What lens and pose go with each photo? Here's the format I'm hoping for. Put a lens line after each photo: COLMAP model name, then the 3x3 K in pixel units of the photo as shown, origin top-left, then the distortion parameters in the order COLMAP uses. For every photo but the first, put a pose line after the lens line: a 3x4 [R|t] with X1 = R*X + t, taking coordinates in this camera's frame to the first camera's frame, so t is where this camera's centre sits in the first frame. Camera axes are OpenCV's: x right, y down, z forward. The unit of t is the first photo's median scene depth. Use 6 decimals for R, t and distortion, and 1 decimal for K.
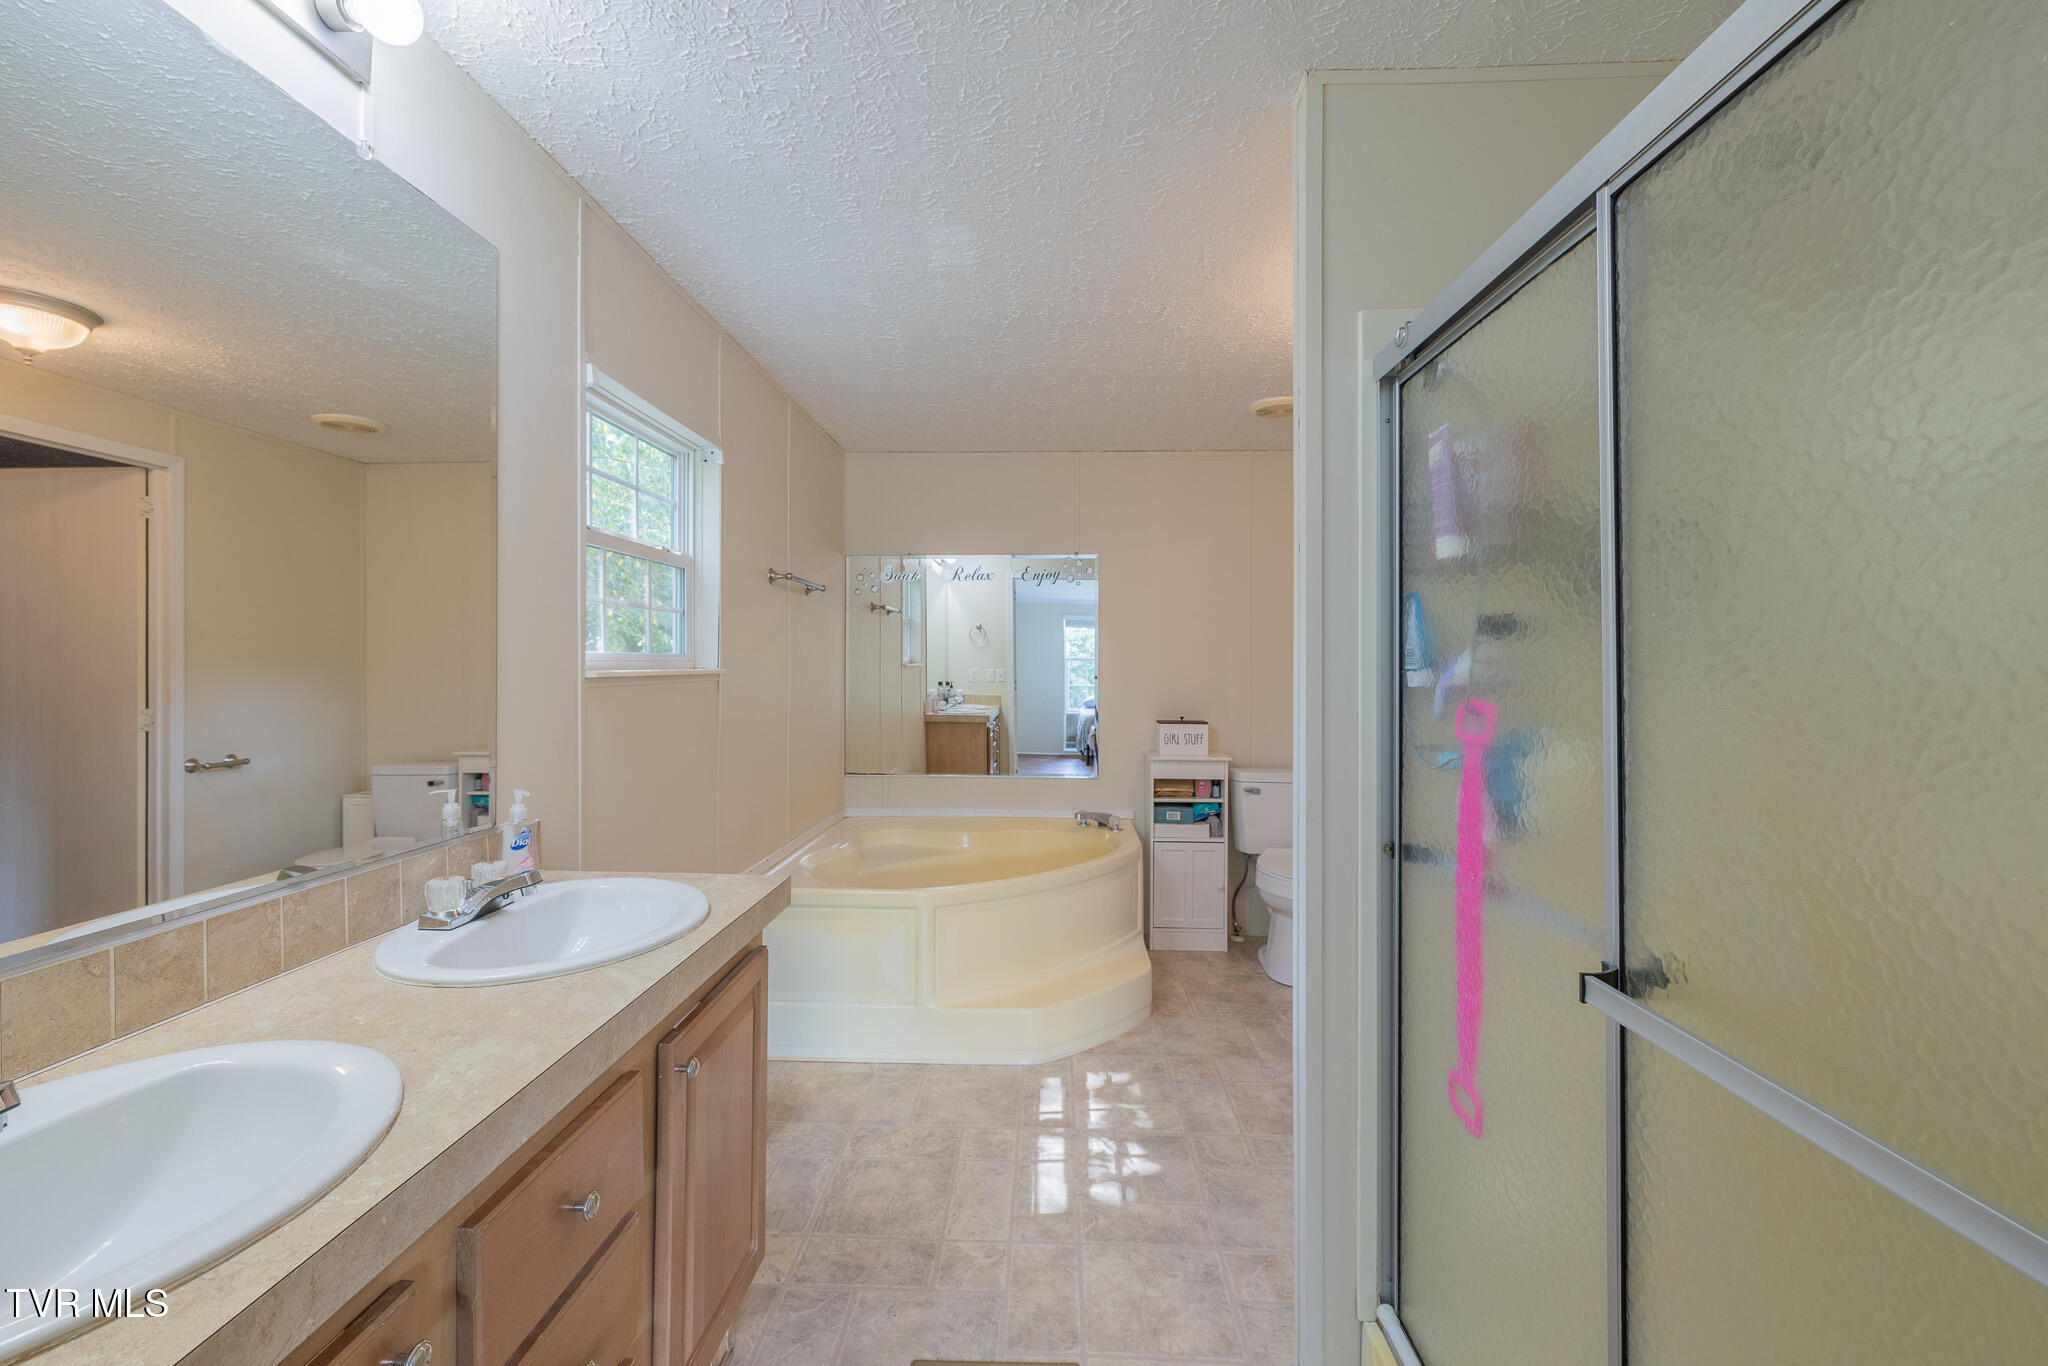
lens RADIAL K [[861.2, 0, 1032.1], [0, 861.2, 662.6], [0, 0, 1]] dist [-0.000618, -0.000099]
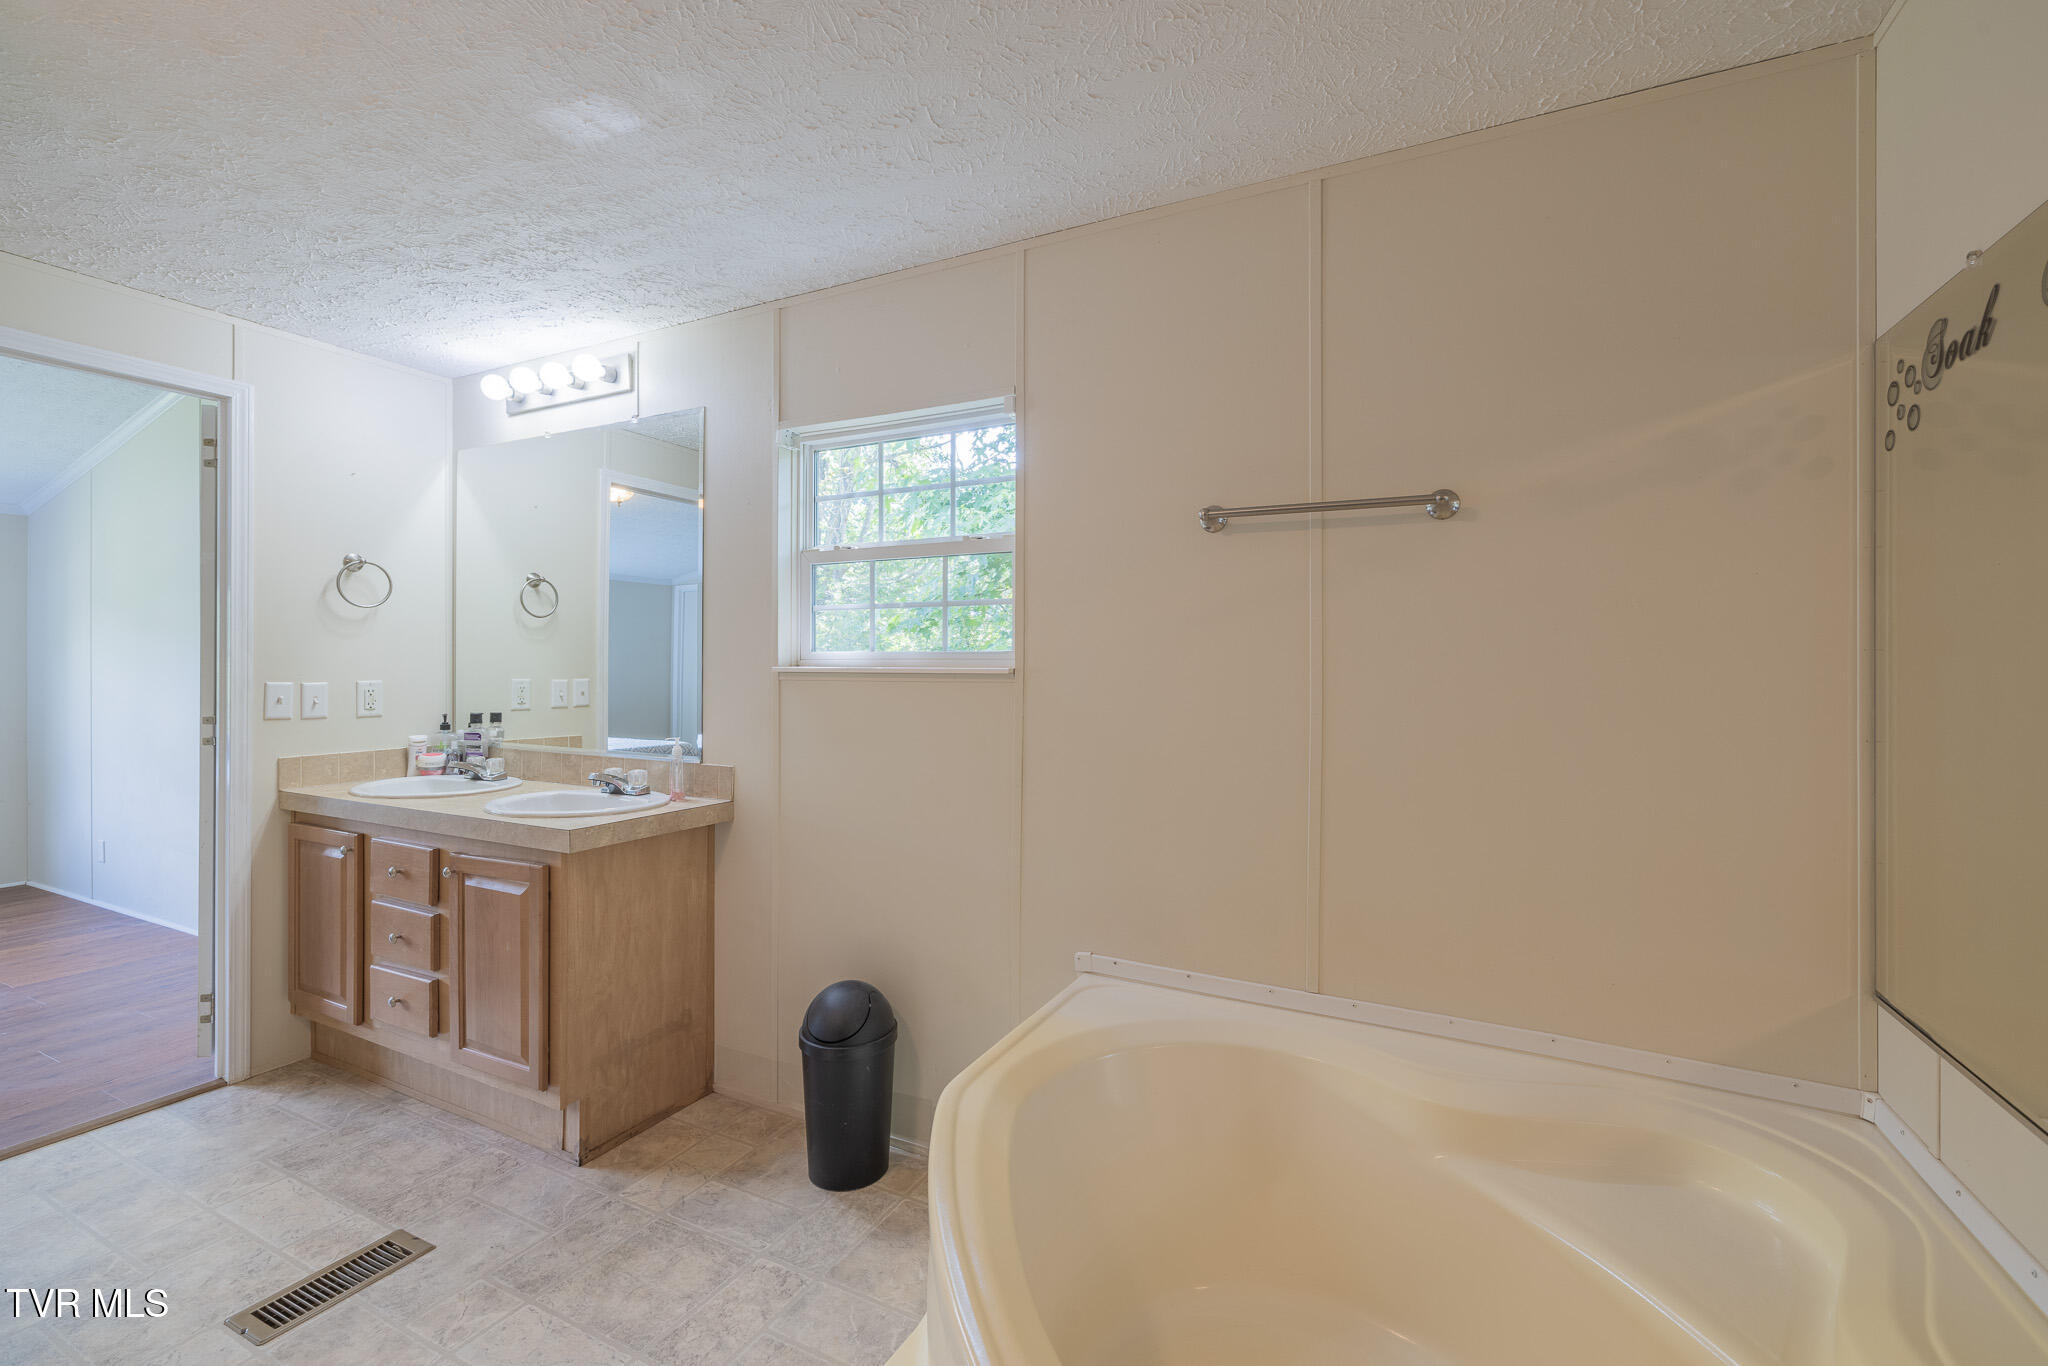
lens RADIAL K [[860.4, 0, 1032.2], [0, 860.4, 670.1], [0, 0, 1]] dist [0.001296, 0.000108]
pose [[-0.418982, -0.005016, -0.907981, 0.236060], [-0.007212, 0.999972, -0.002196, 0.007623], [0.907966, 0.005628, -0.419006, 0.887454]]
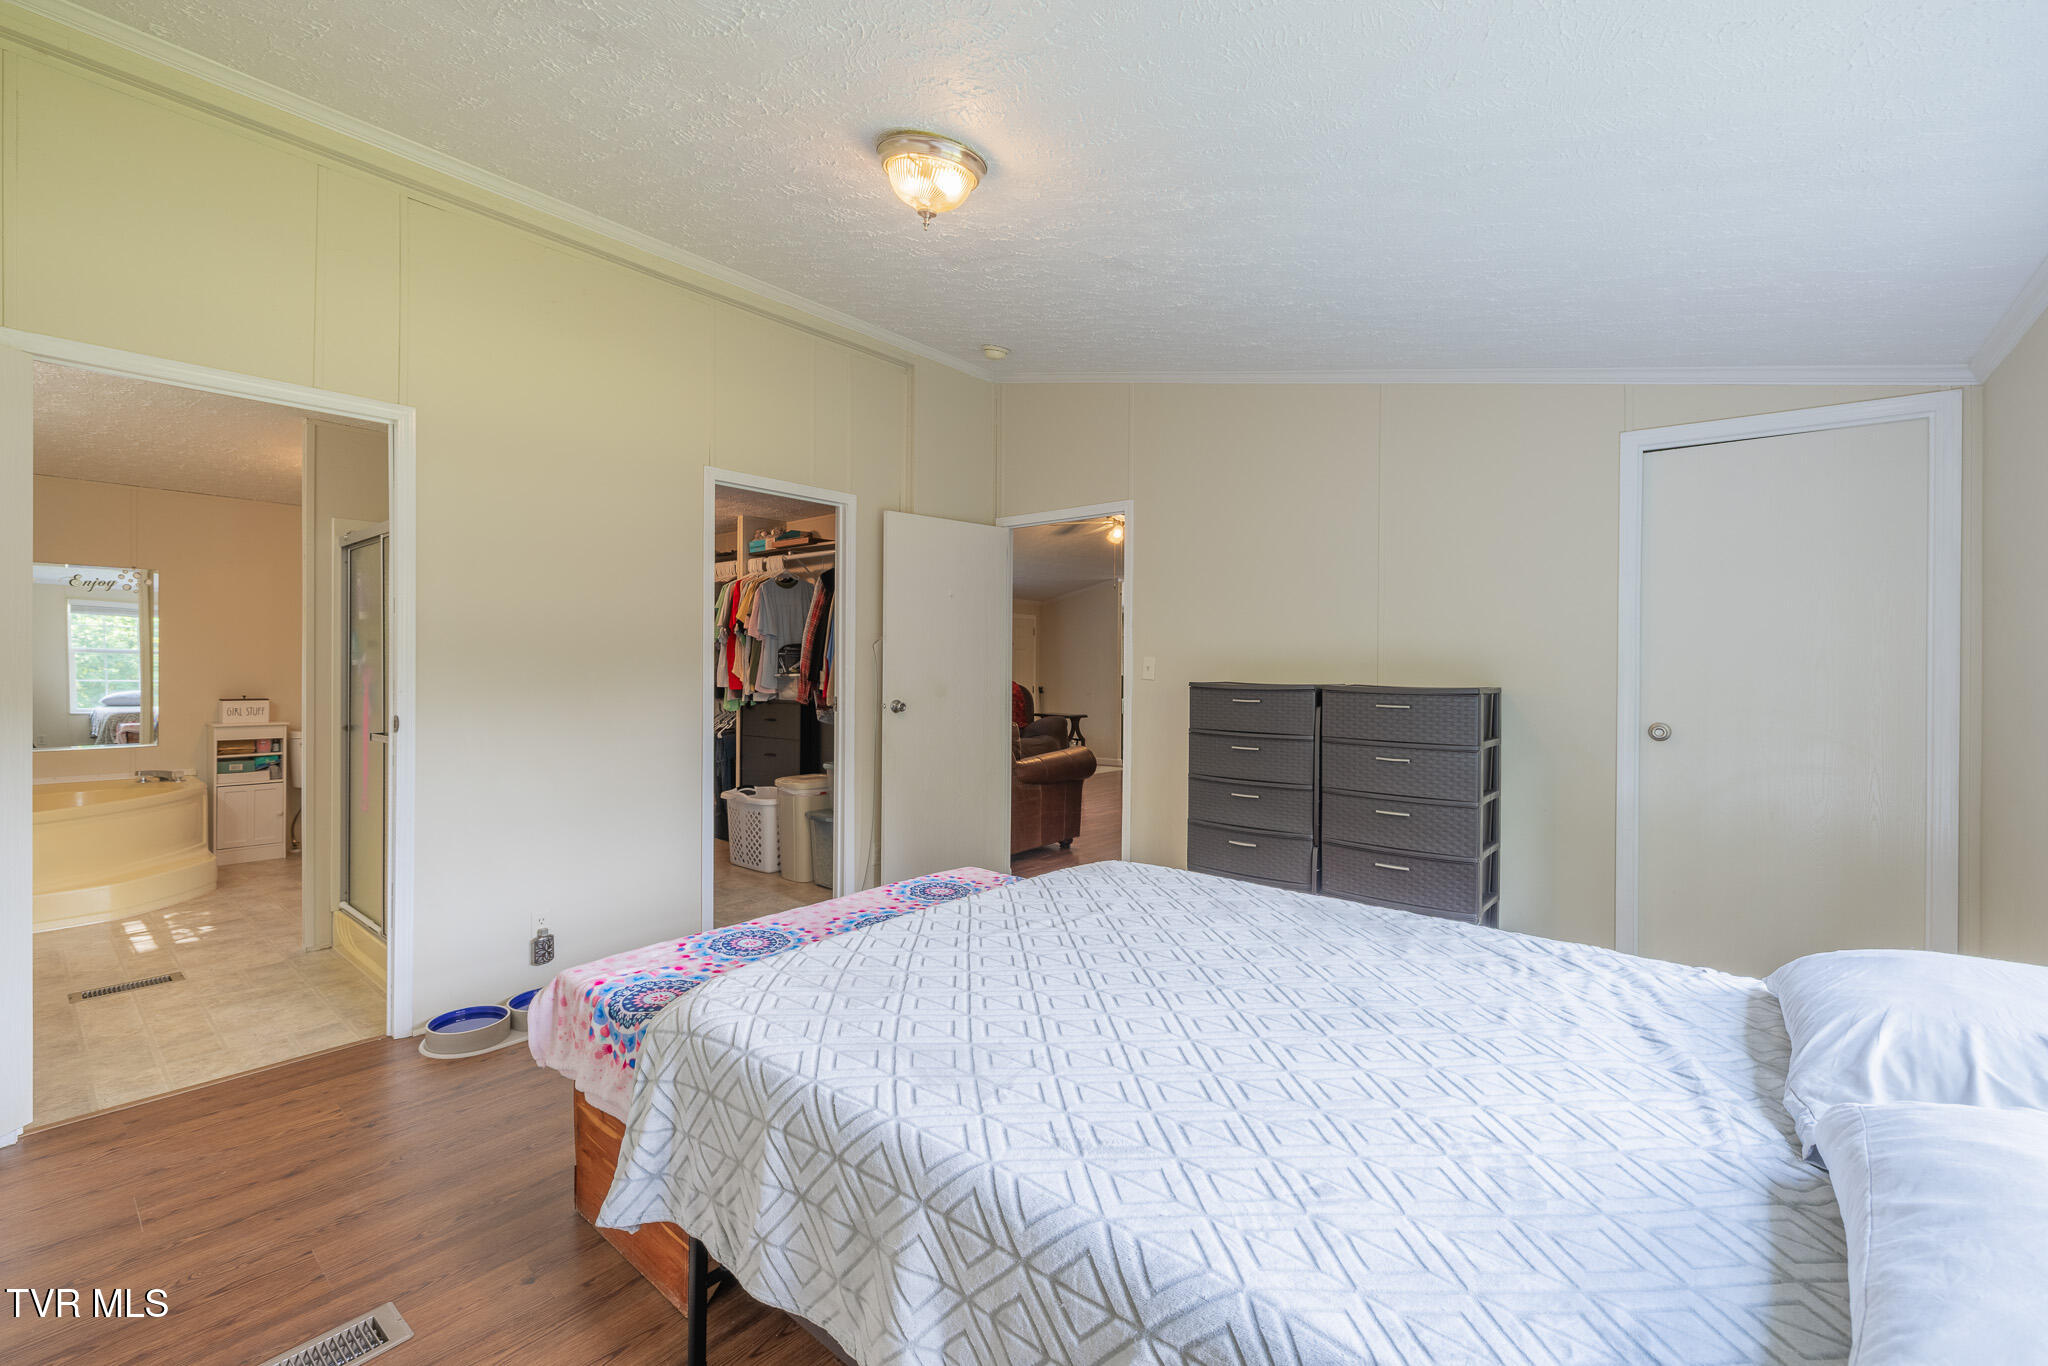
lens RADIAL K [[864.6, 0, 1017.1], [0, 864.6, 676.1], [0, 0, 1]] dist [-0.001490, -0.000204]
pose [[0.623493, -0.002933, 0.781823, -0.136246], [-0.011314, 0.999854, 0.012774, 0.000769], [-0.781747, -0.016810, 0.623369, -0.835186]]
